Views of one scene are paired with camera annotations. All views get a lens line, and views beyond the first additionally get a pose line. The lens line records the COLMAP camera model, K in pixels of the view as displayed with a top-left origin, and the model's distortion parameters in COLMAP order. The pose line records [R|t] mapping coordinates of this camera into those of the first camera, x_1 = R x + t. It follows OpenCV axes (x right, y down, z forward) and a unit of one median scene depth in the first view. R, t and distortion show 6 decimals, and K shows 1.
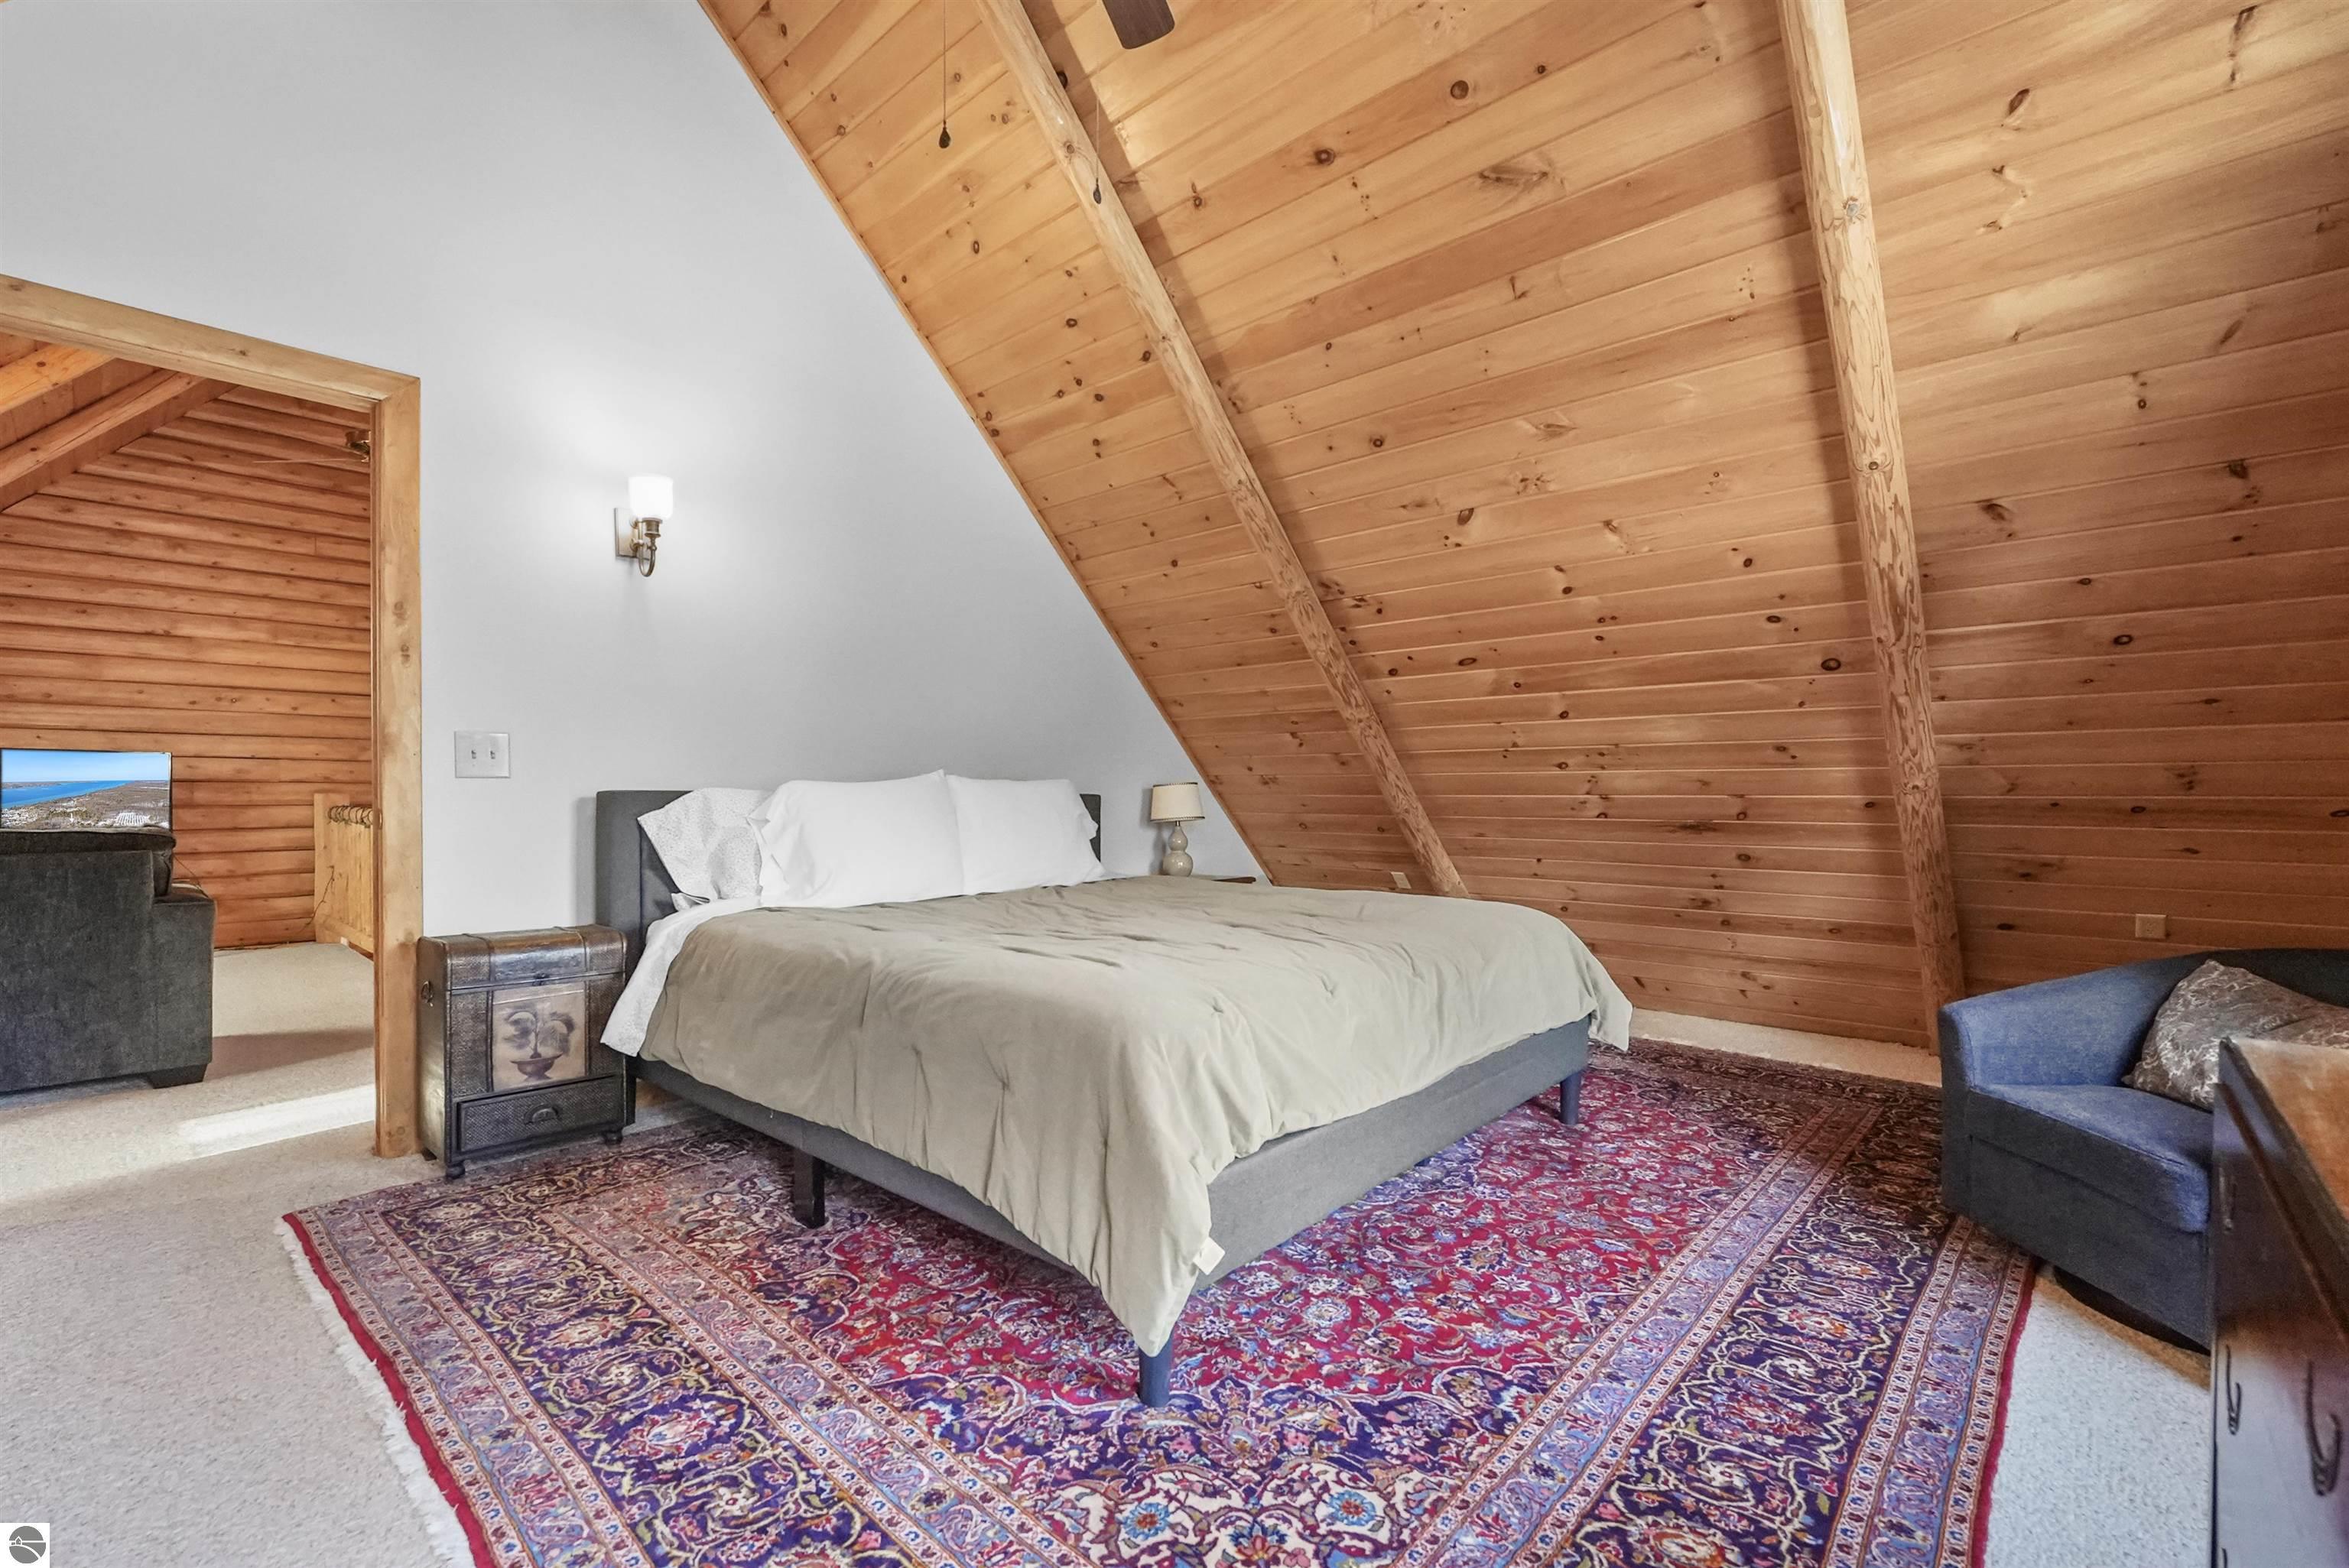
lens RADIAL K [[1000.7, 0, 1182.1], [0, 1000.7, 793.1], [0, 0, 1]] dist [0.000745, 0.000733]
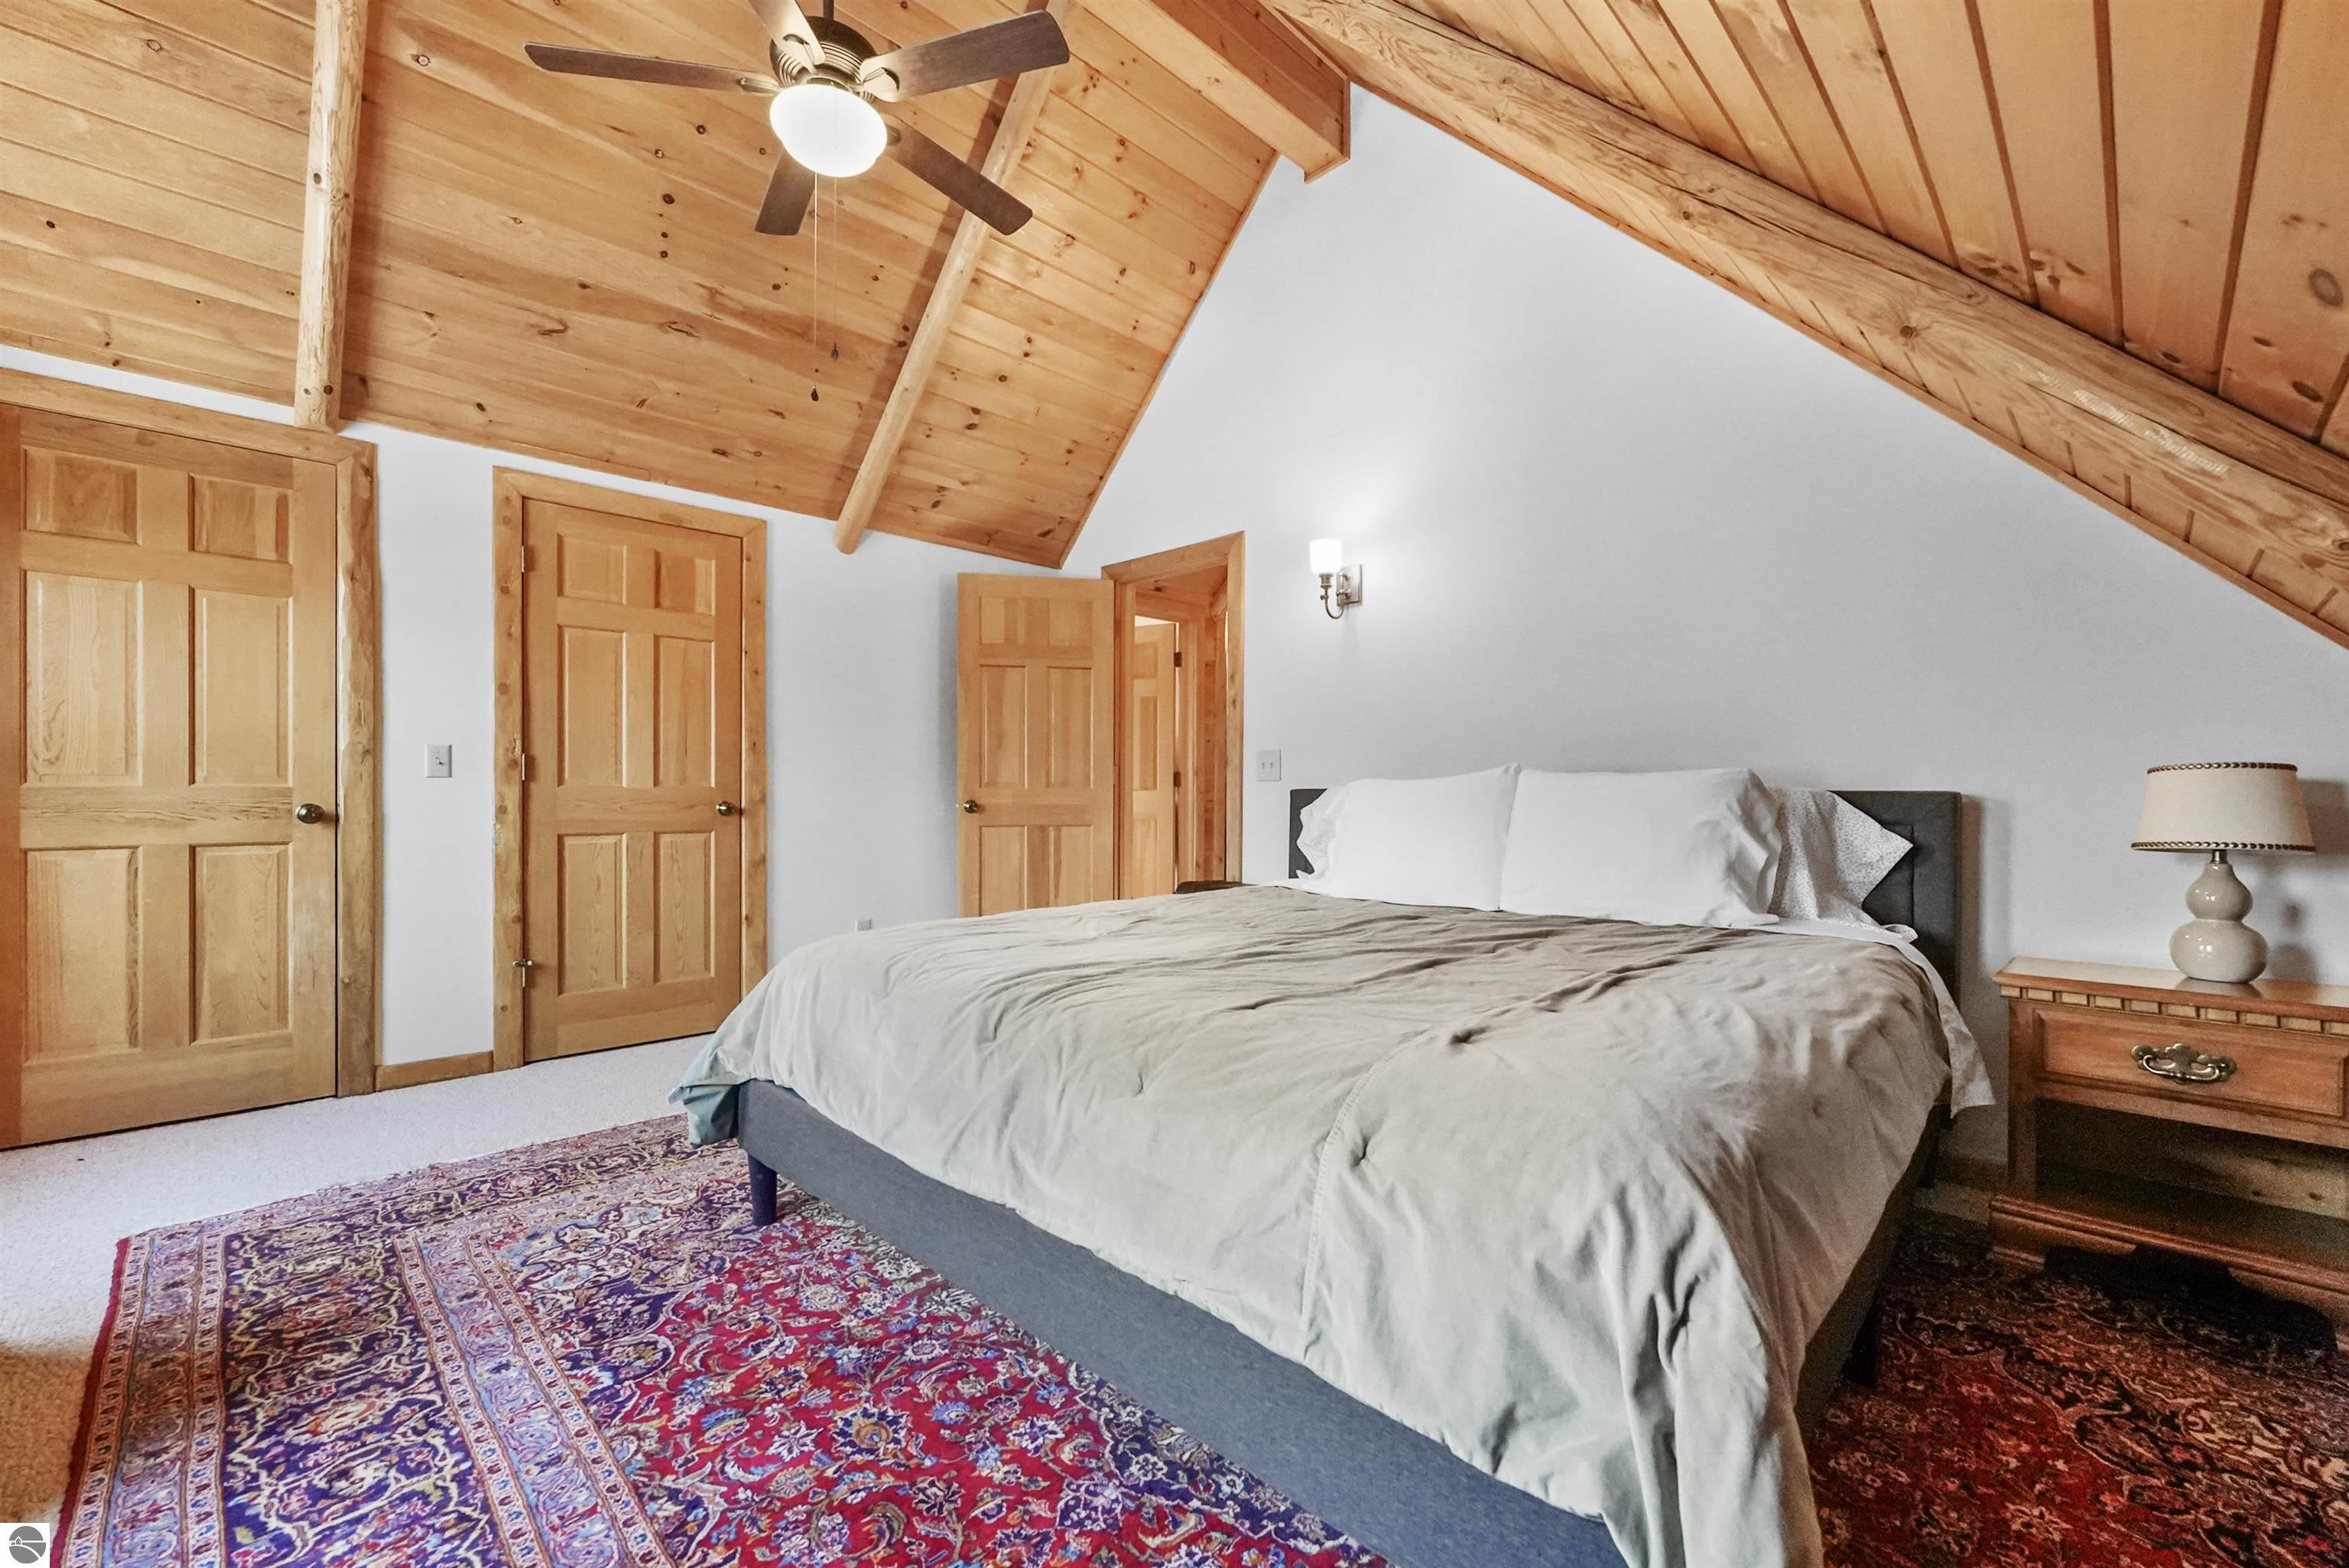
lens RADIAL K [[966.0, 0, 1181.8], [0, 966.0, 790.0], [0, 0, 1]] dist [0.000302, 0.000485]
pose [[-0.052789, -0.006010, -0.998588, 1.375624], [-0.000176, 0.999982, -0.006009, 0.012698], [0.998606, -0.000142, -0.052789, 1.762063]]
